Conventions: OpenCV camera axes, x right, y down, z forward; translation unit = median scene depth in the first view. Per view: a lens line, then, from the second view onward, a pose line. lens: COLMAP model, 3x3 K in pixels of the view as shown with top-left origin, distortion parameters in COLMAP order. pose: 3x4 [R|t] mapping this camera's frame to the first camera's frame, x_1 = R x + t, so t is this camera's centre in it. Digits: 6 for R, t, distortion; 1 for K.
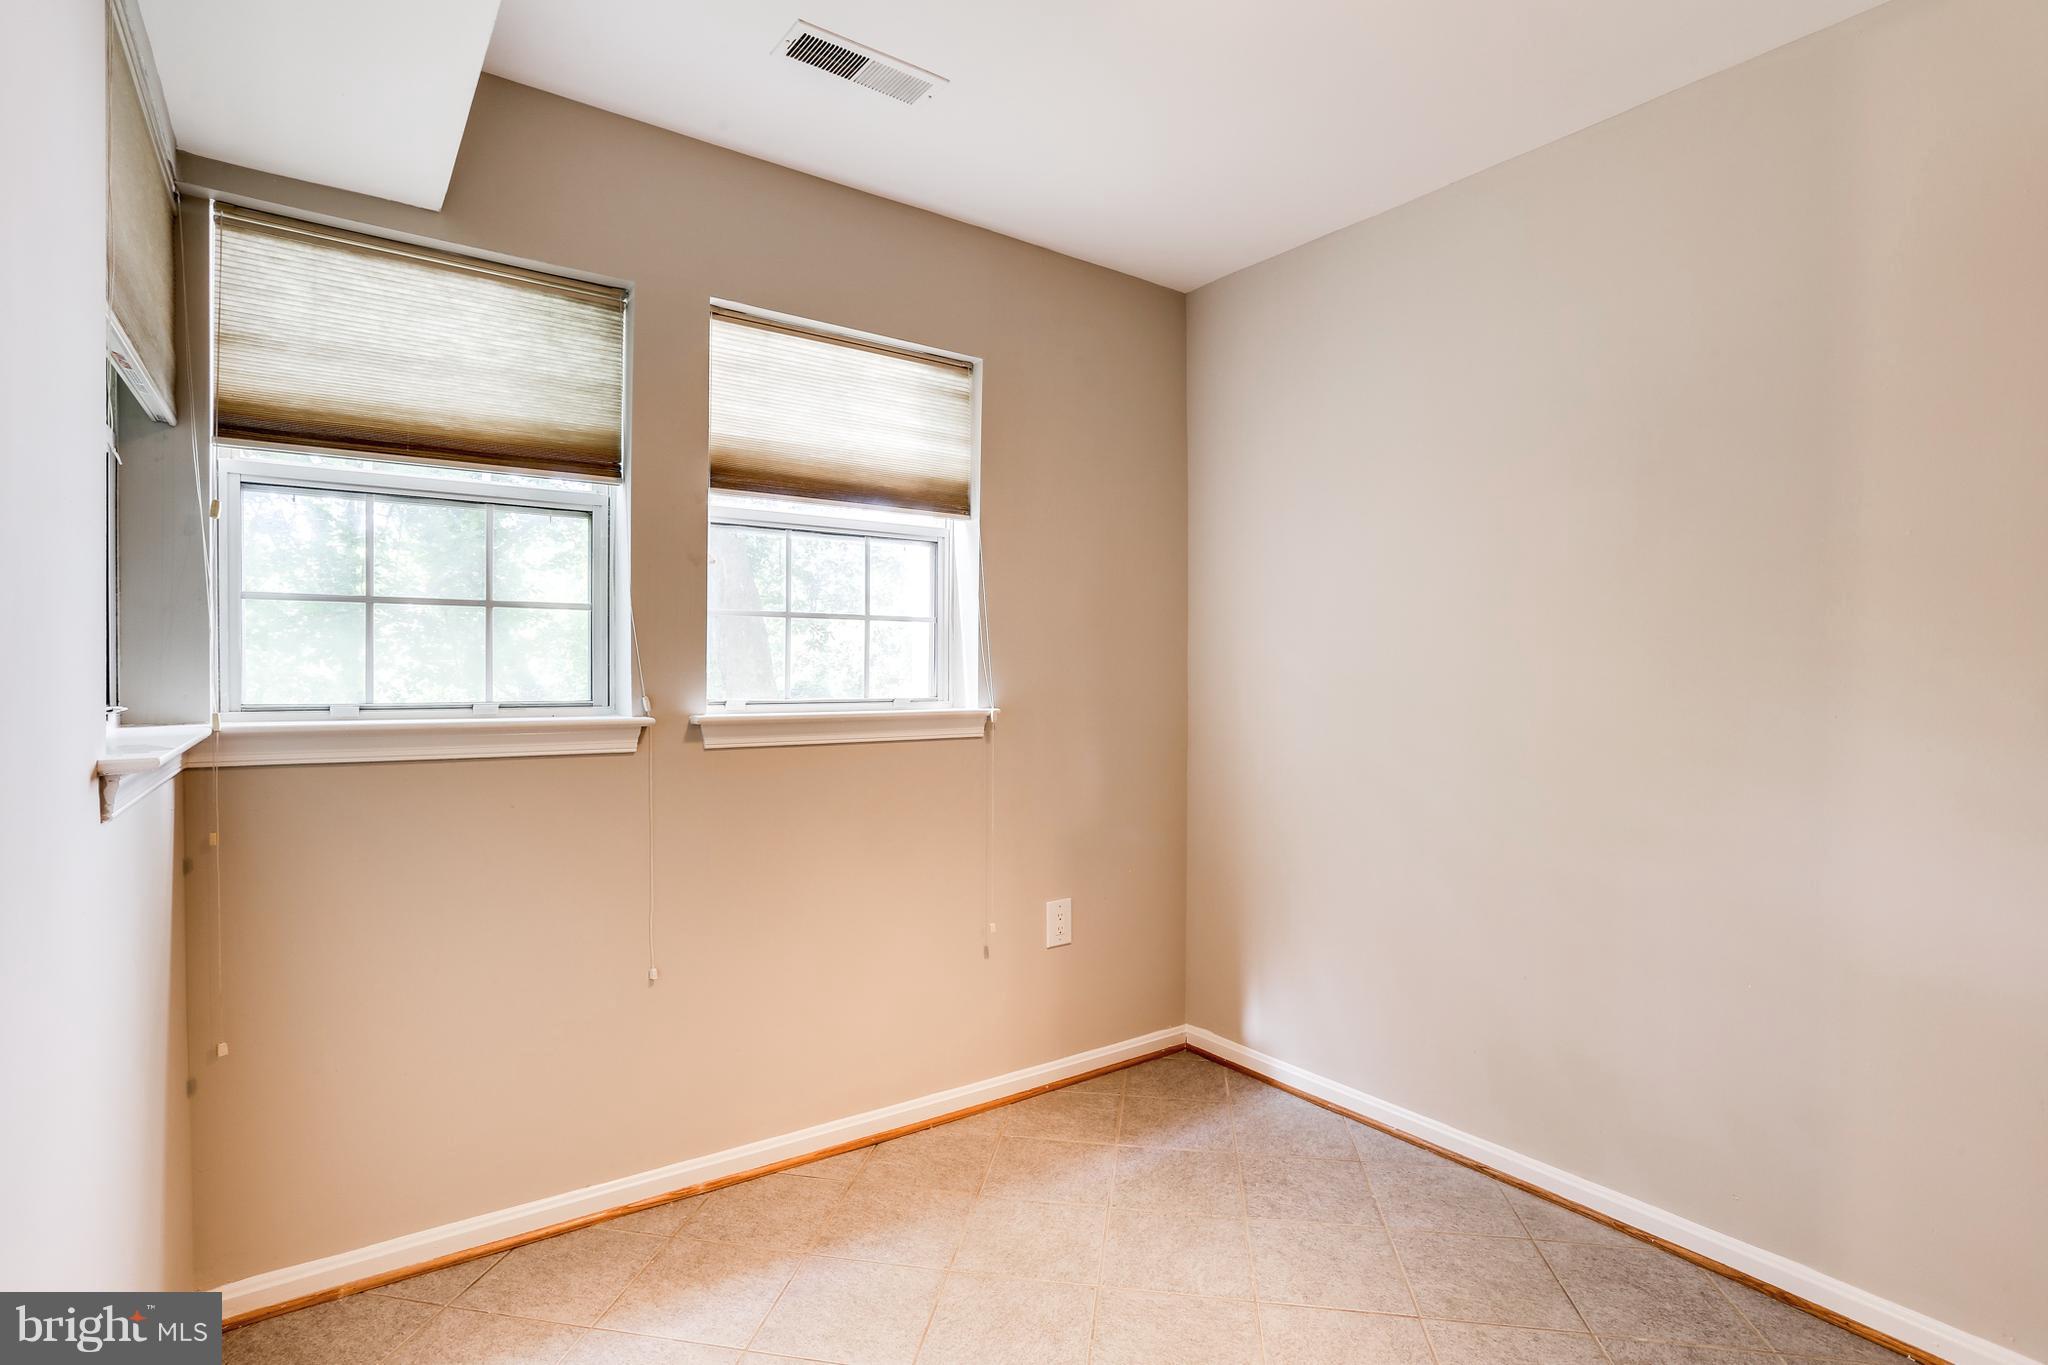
lens RADIAL K [[1025.5, 0, 1014.2], [0, 1025.5, 672.8], [0, 0, 1]] dist [-0.071552, 0.041085]
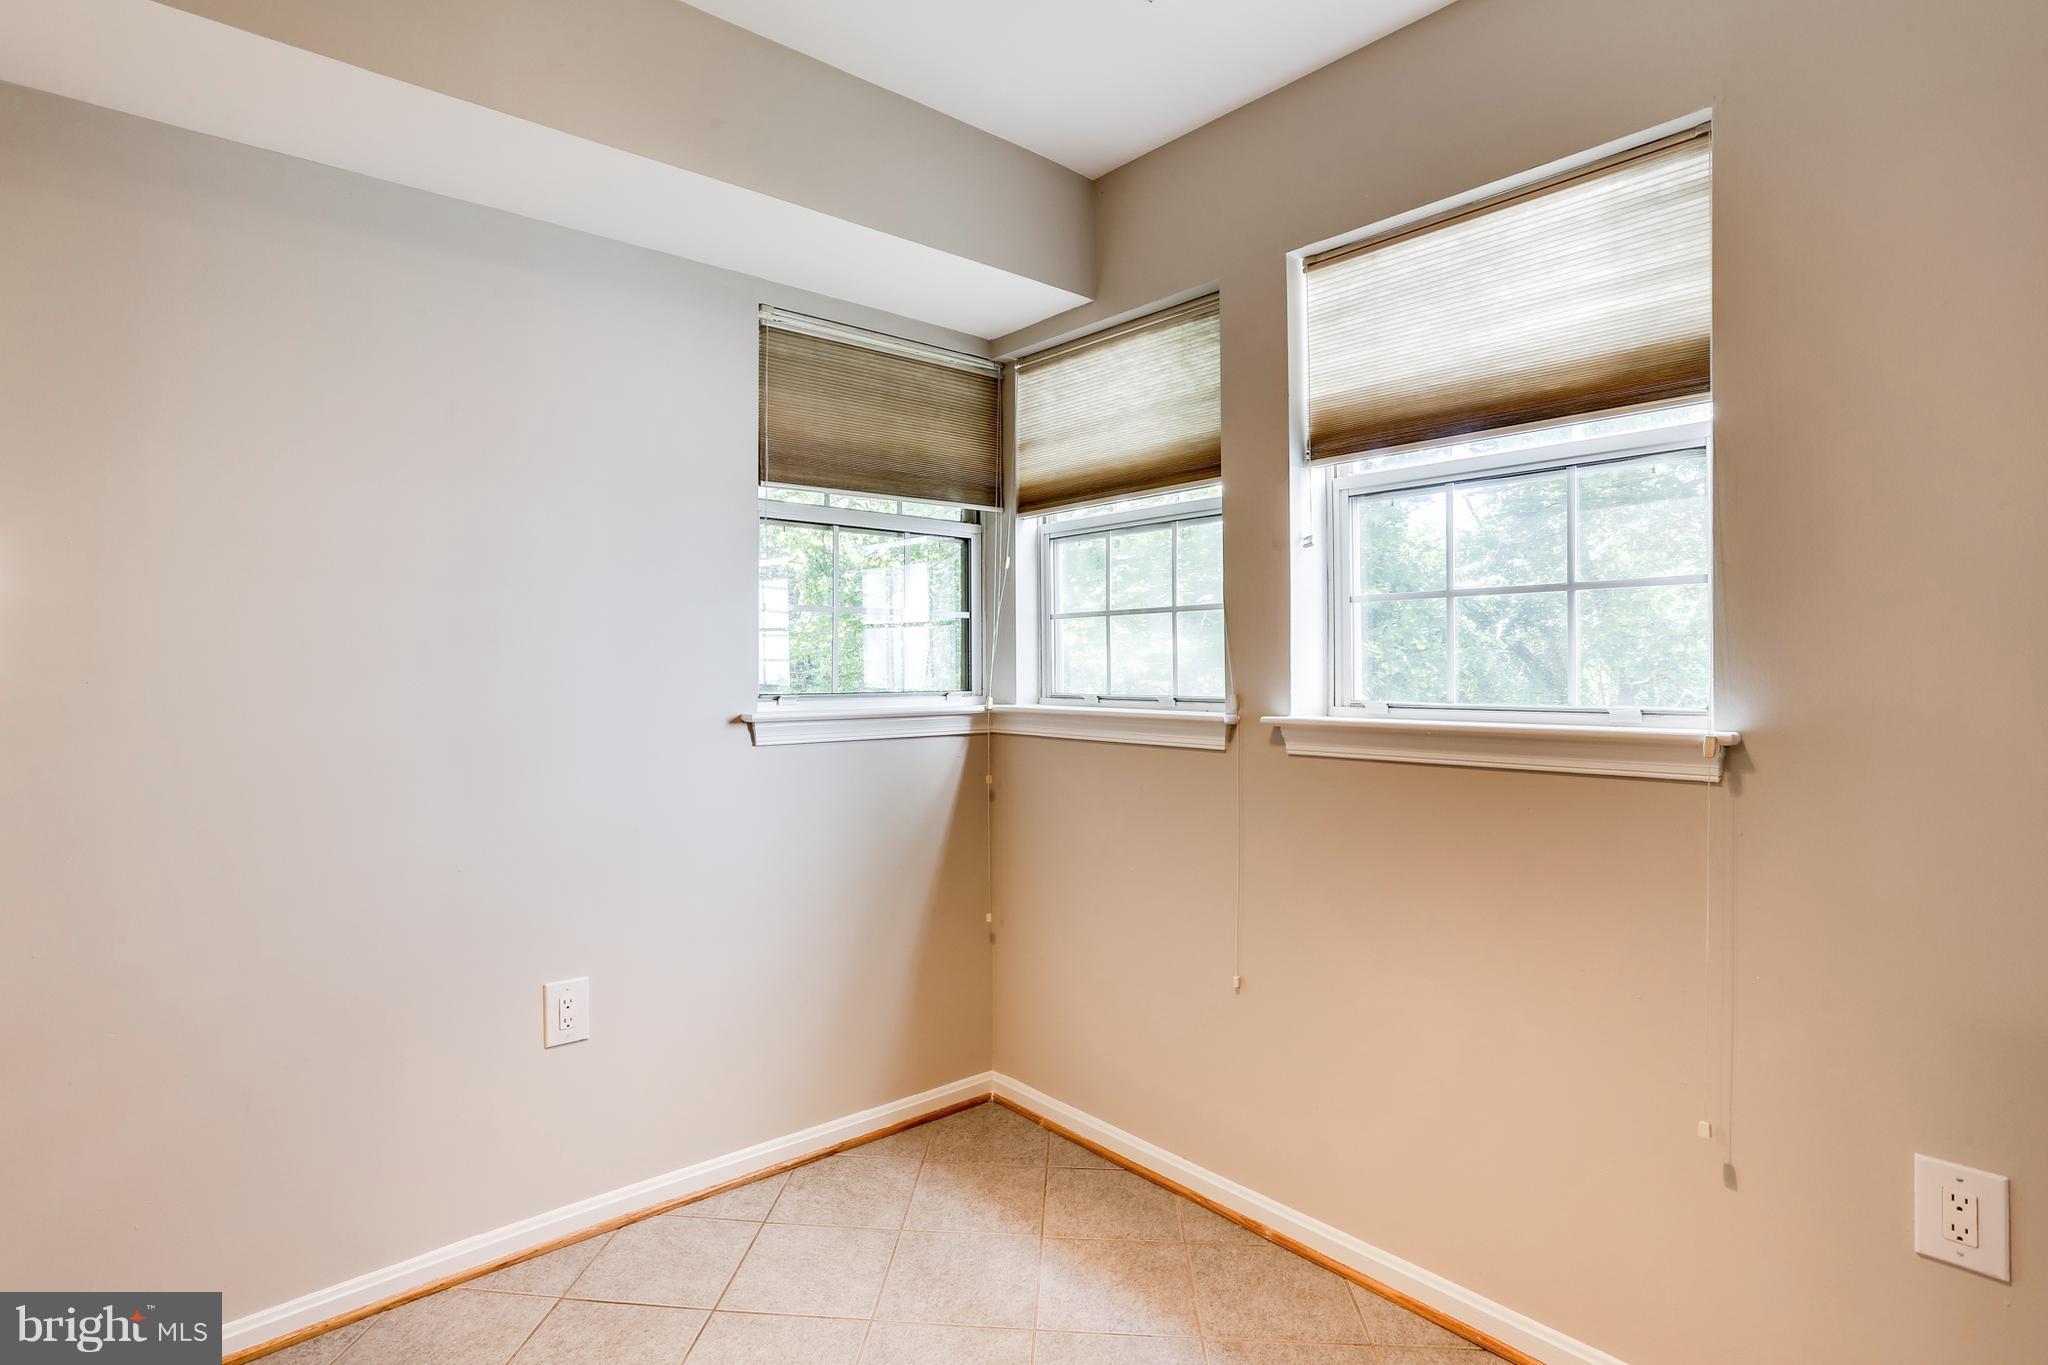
lens RADIAL K [[1025.5, 0, 1014.2], [0, 1025.5, 672.8], [0, 0, 1]] dist [-0.071552, 0.041085]
pose [[0.069186, -0.004526, -0.997594, 0.614130], [-0.004312, 0.999979, -0.004836, 0.008876], [0.997594, 0.004637, 0.069165, 0.737138]]
